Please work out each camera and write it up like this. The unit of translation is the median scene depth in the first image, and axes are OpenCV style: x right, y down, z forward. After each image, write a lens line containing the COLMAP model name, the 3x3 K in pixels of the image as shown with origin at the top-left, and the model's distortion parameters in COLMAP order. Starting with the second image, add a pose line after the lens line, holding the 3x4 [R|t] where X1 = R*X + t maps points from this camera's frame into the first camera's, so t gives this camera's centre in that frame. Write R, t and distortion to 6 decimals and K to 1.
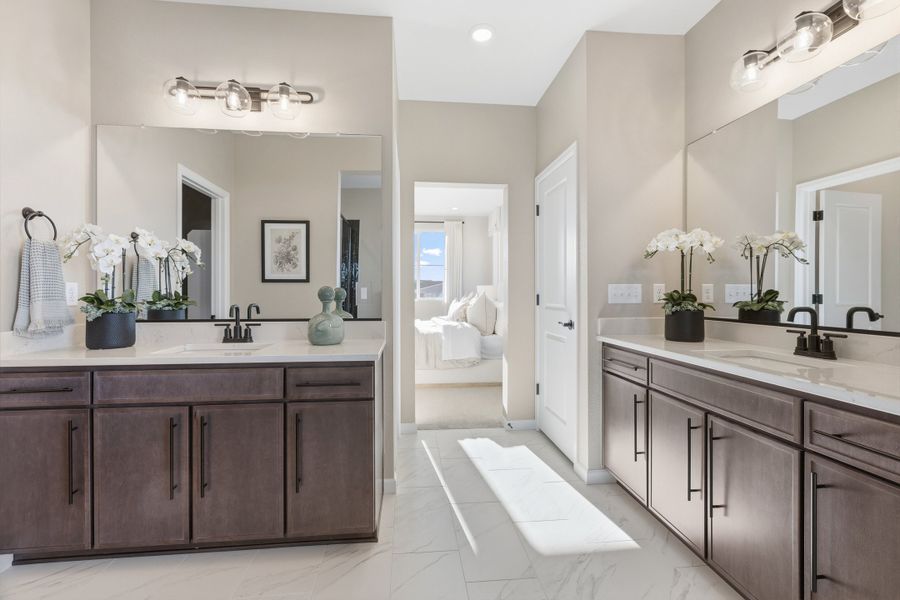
lens RADIAL K [[410.1, 0, 445.9], [0, 410.1, 294.0], [0, 0, 1]] dist [-0.000407, 0.000057]
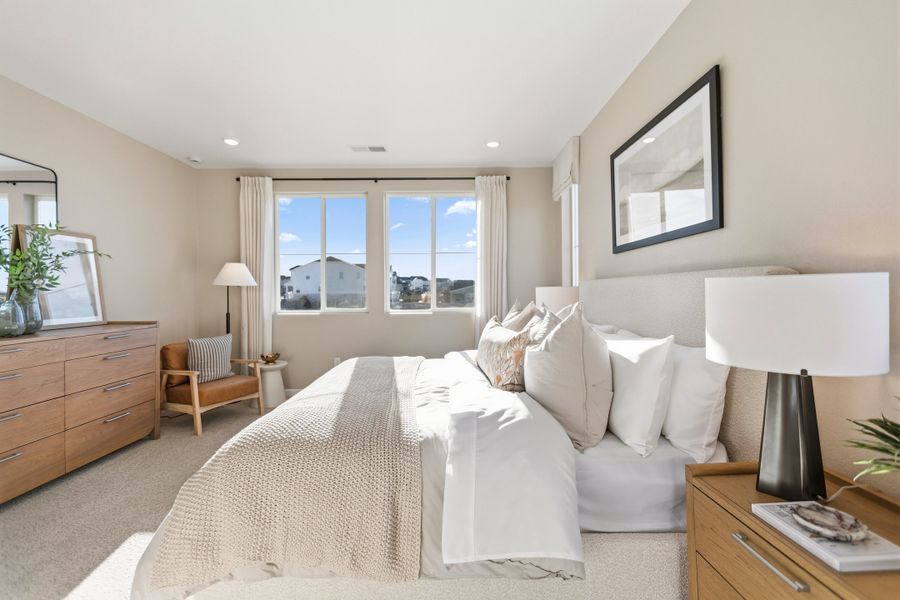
lens RADIAL K [[410.1, 0, 453.3], [0, 410.1, 297.7], [0, 0, 1]] dist [-0.000407, 0.000057]
pose [[0.995714, -0.015271, -0.091214, 0.018292], [0.015219, 0.999883, -0.001274, -0.009936], [0.091223, -0.000120, 0.995830, 0.494874]]
